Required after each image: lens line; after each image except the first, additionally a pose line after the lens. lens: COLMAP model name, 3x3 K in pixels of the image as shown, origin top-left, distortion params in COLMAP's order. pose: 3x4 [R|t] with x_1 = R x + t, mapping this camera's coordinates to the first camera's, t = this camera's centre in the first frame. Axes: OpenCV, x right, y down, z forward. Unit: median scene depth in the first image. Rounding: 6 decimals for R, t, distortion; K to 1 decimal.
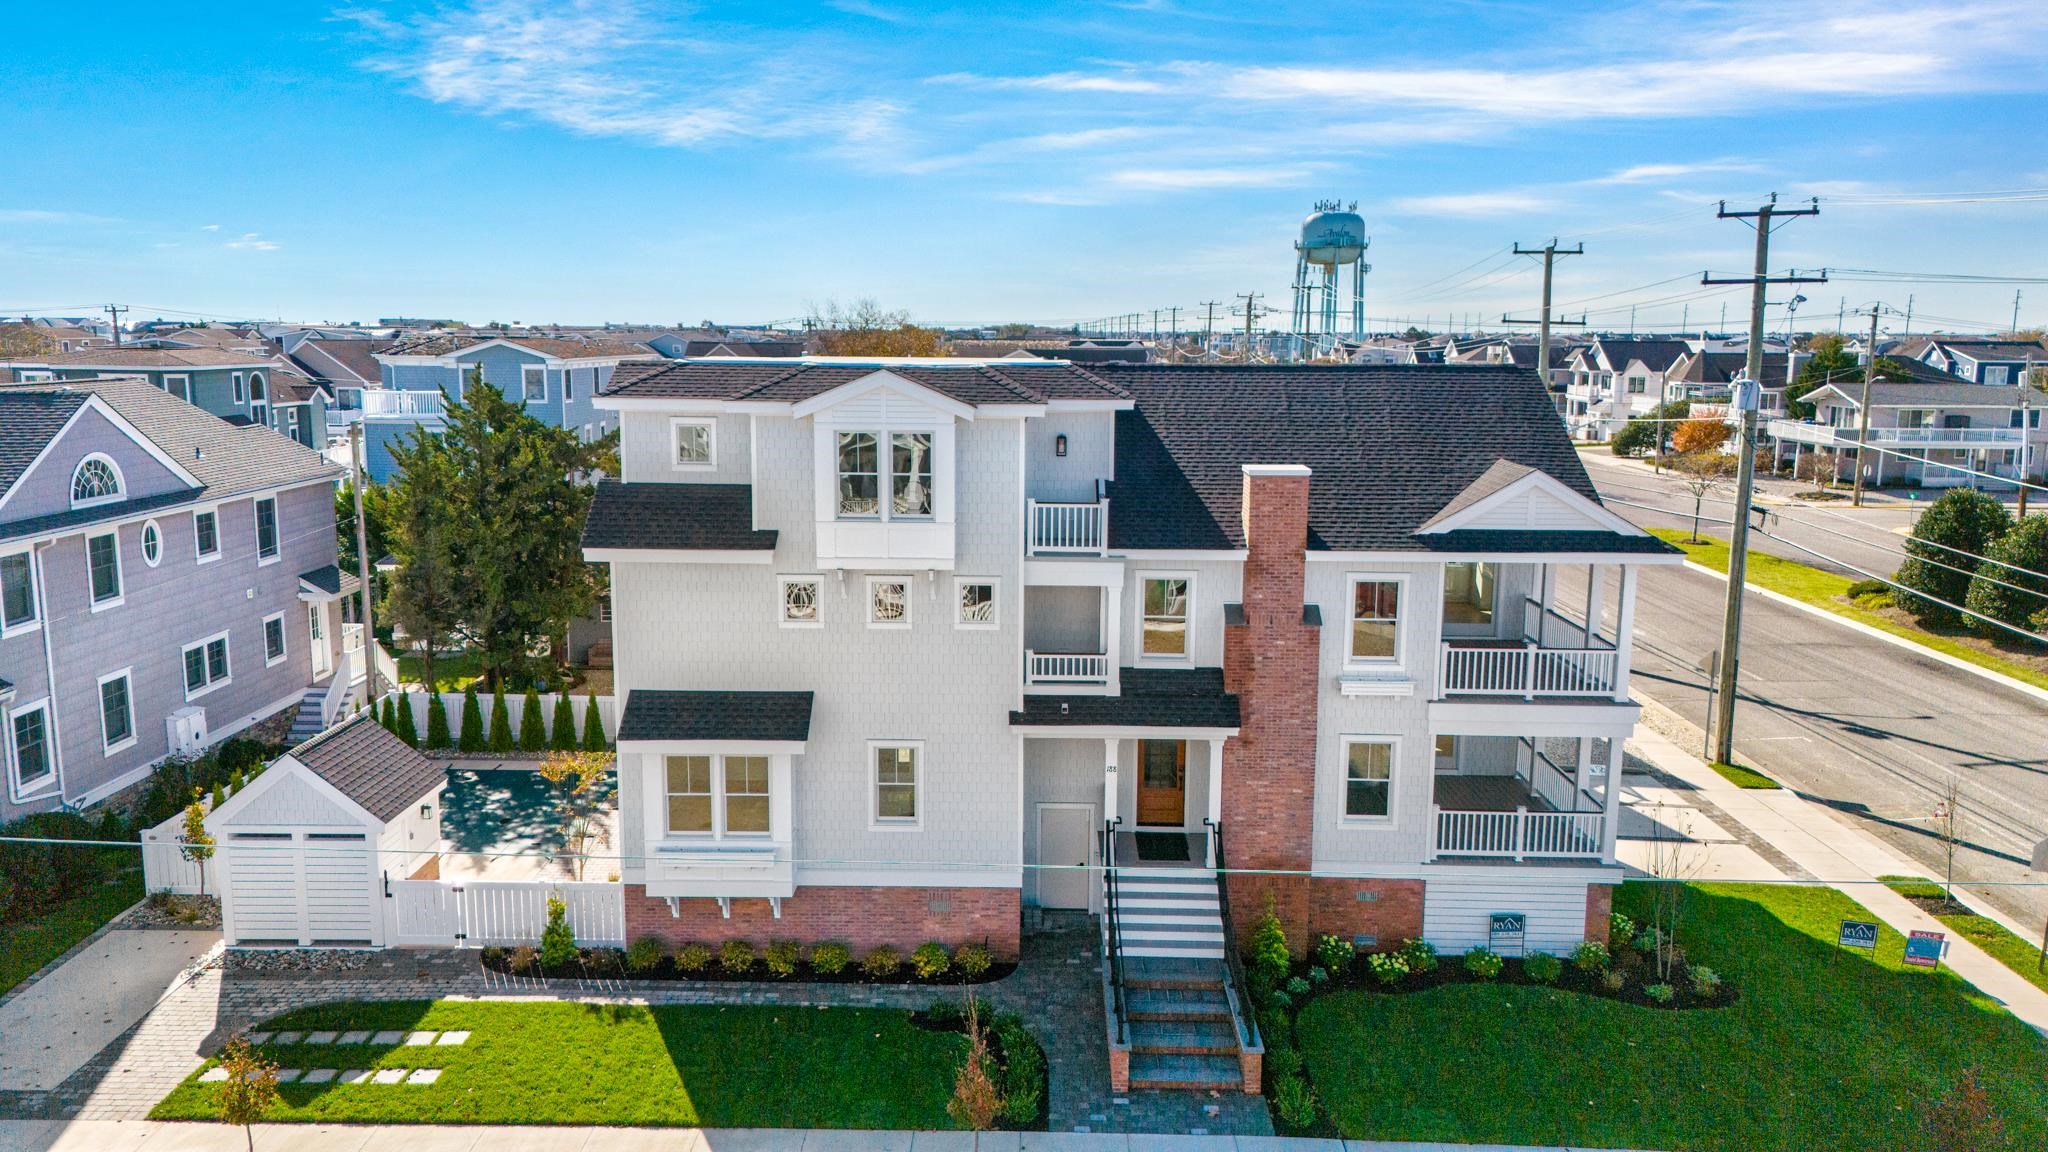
lens RADIAL K [[1504.7, 0, 1018.7], [0, 1504.7, 575.4], [0, 0, 1]] dist [0.072636, -0.071521]
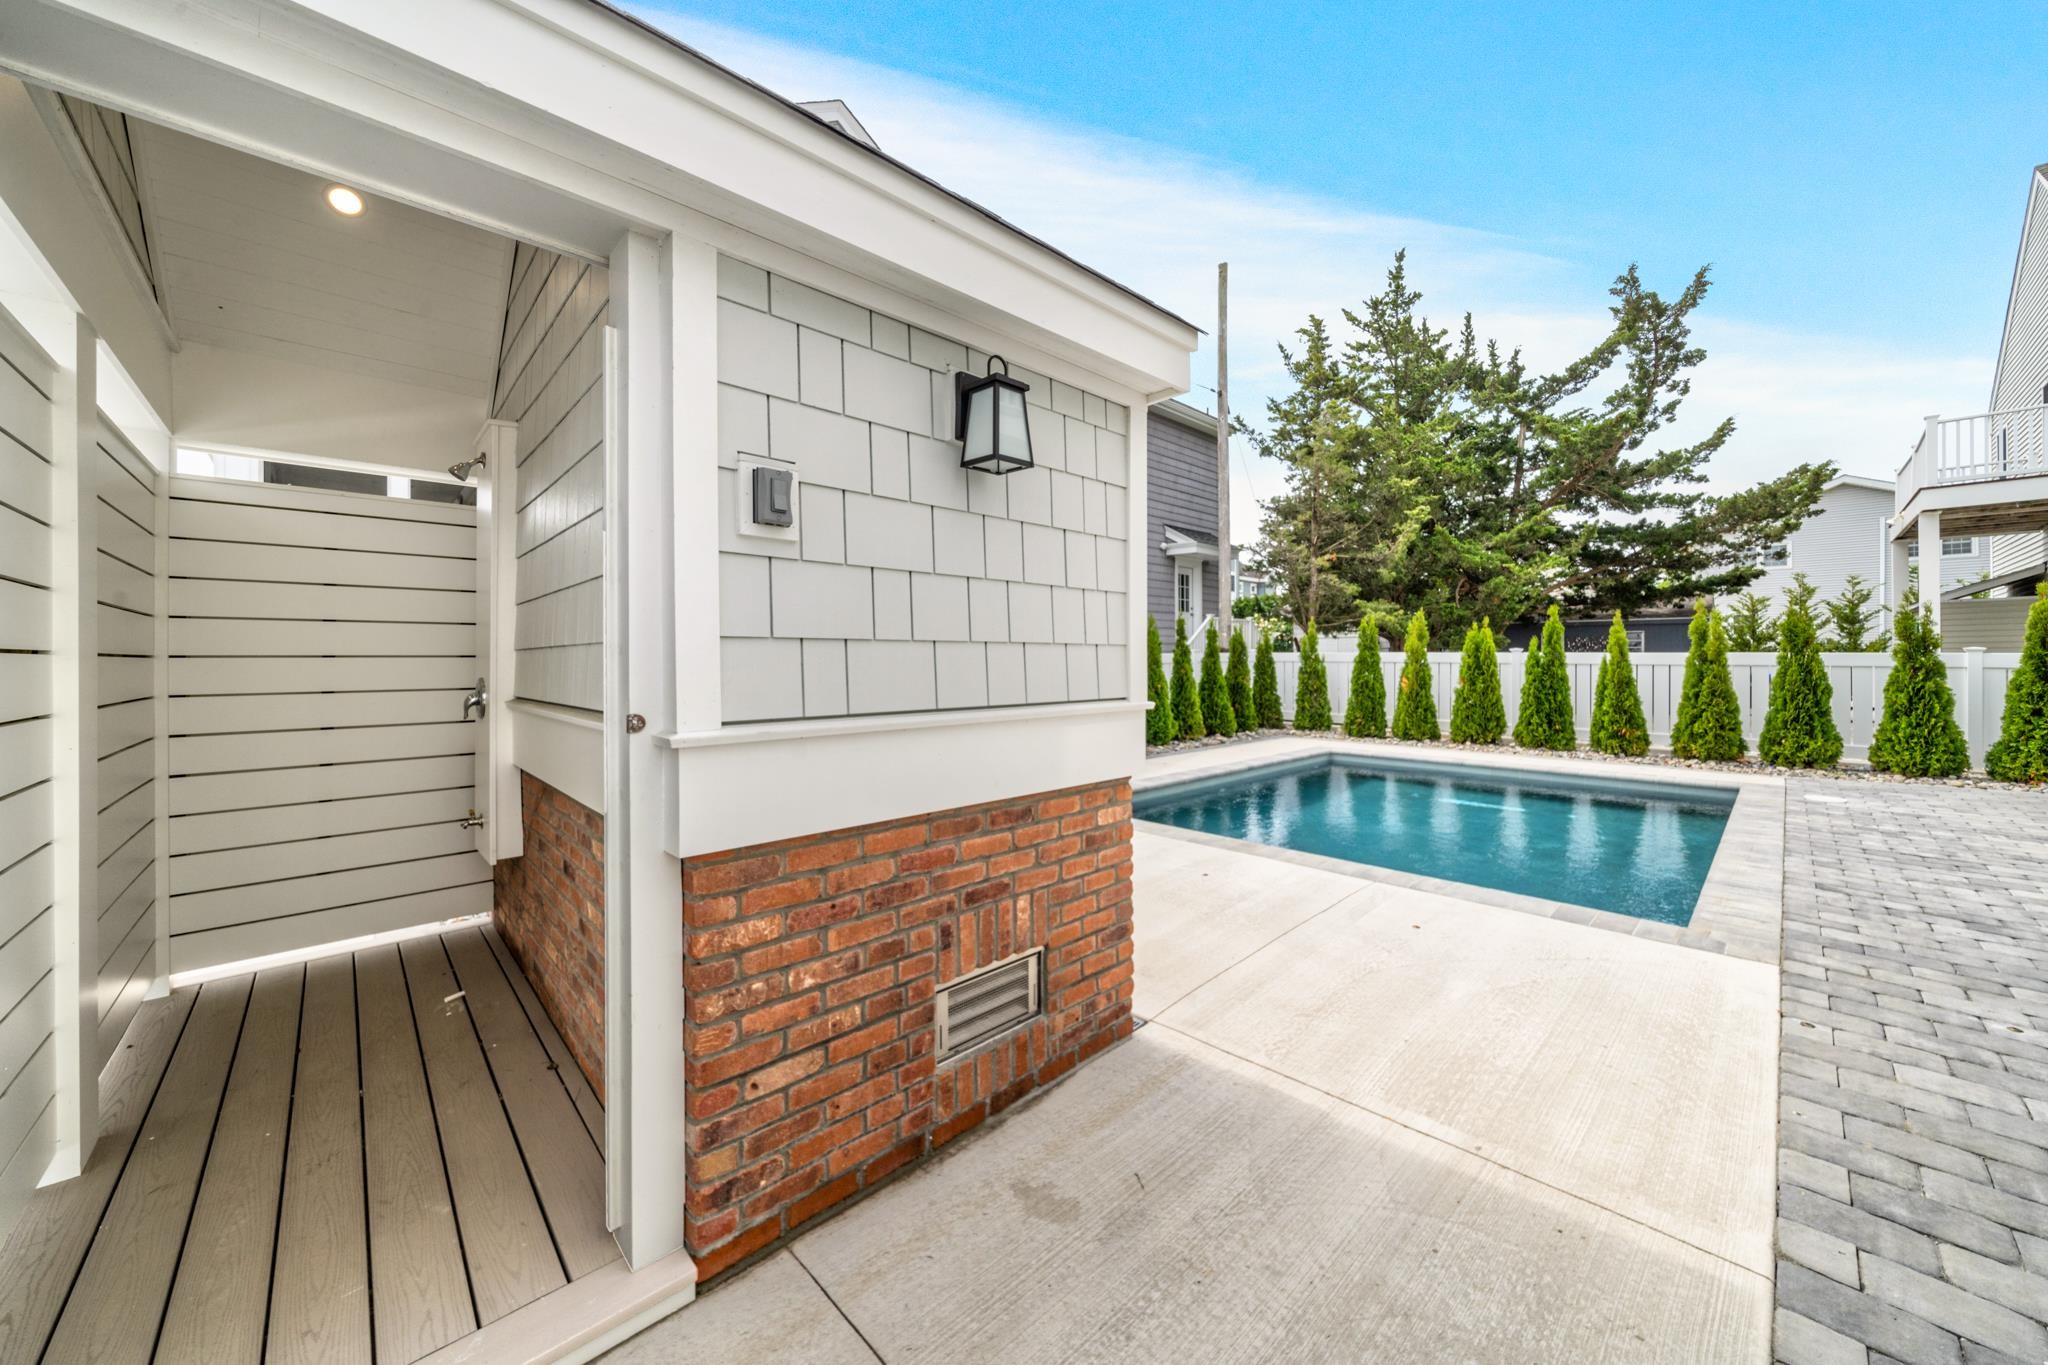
lens RADIAL K [[727.9, 0, 1034.3], [0, 727.9, 646.7], [0, 0, 1]] dist [-0.000715, -0.000049]
pose [[0.711000, -0.018641, -0.702945, -0.365774], [-0.105682, 0.985462, -0.133025, 0.192431], [0.695205, 0.168869, 0.698694, 1.025760]]
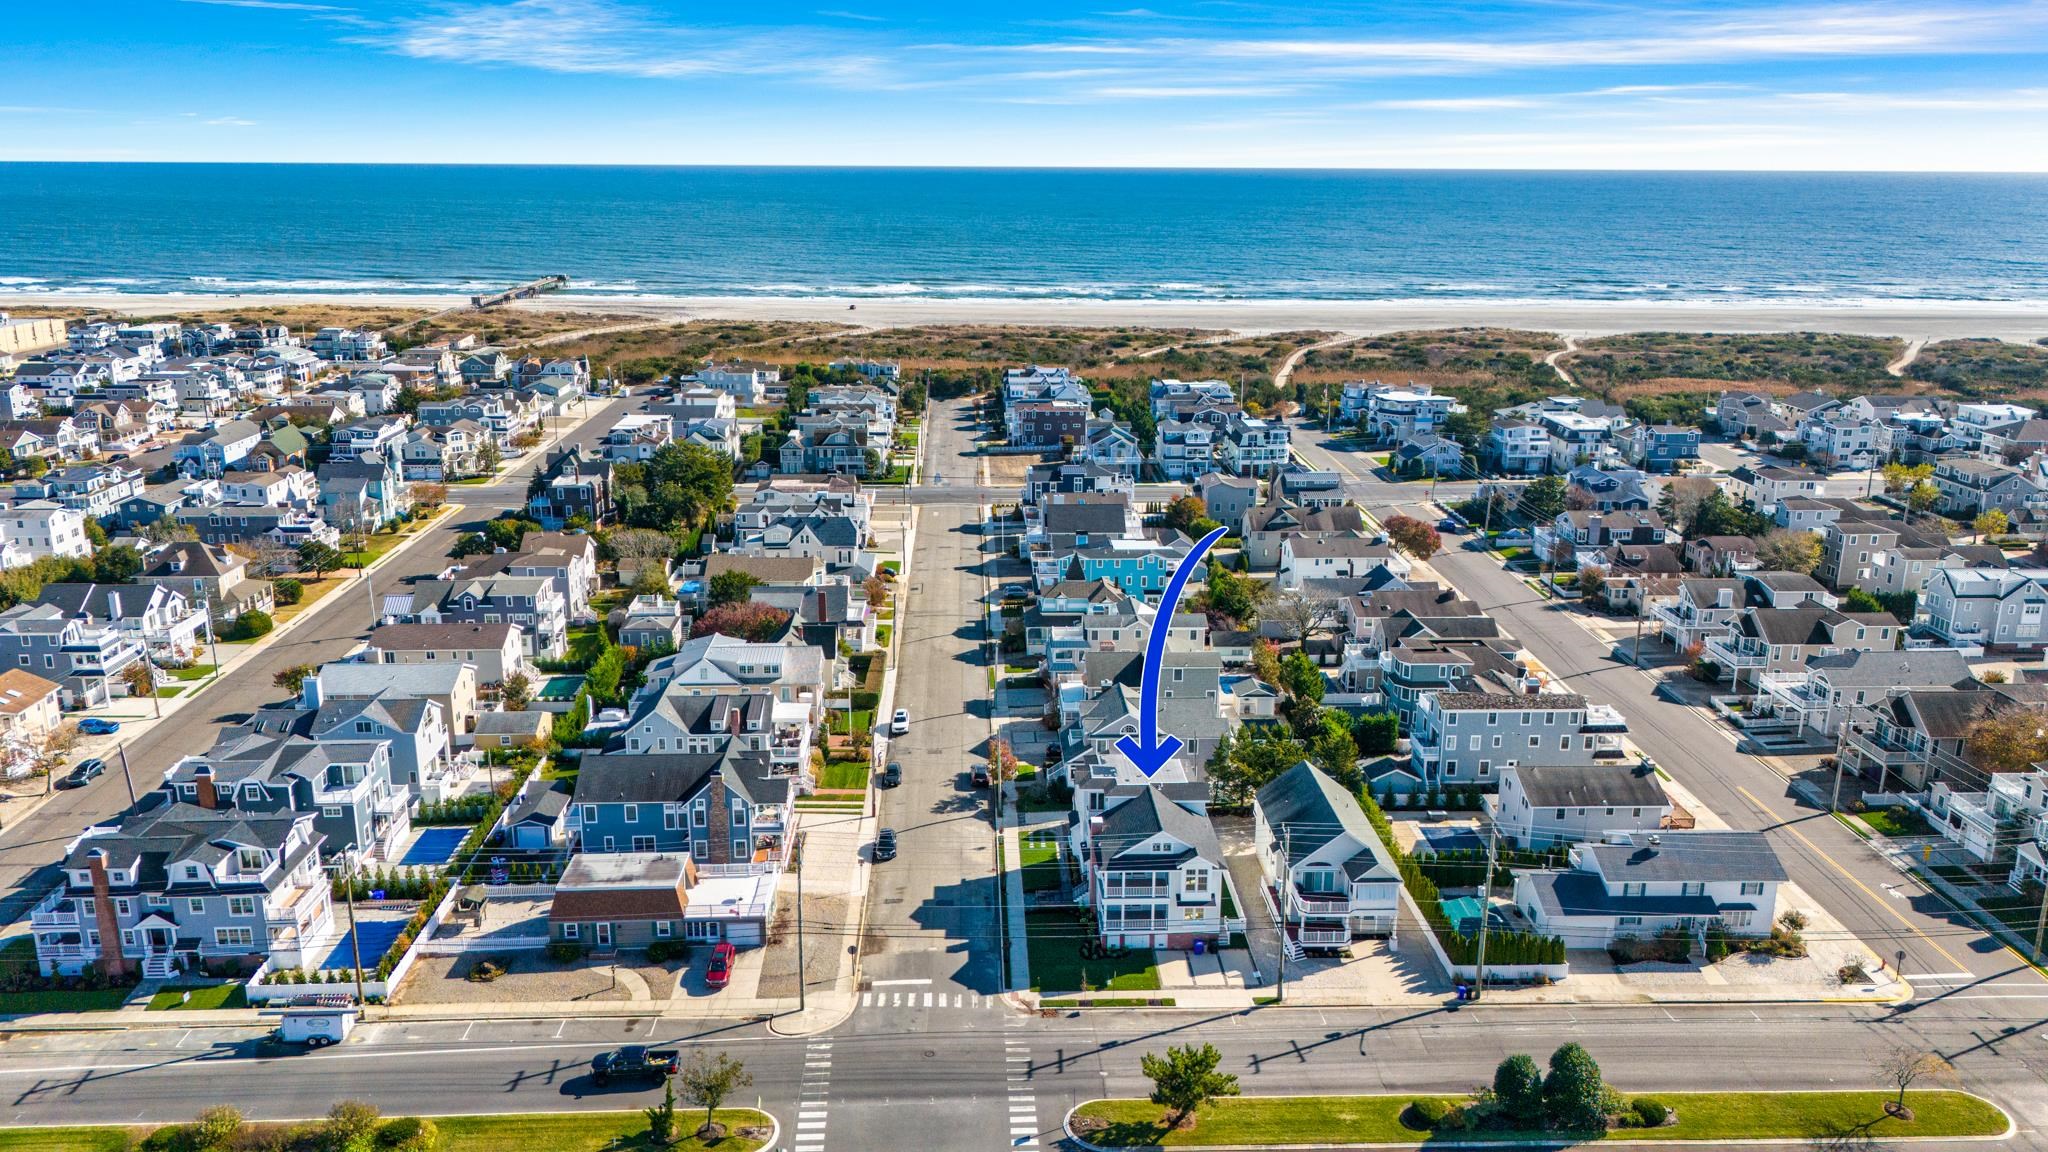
lens RADIAL K [[1493.2, 0, 1024.0], [0, 1493.2, 576.0], [0, 0, 1]] dist [0.156560, -0.240943]
pose [[0.055164, 0.260156, -0.963990, 4.622301], [-0.164443, 0.954643, 0.248224, -1.986854], [0.984843, 0.144828, 0.095442, 0.161521]]
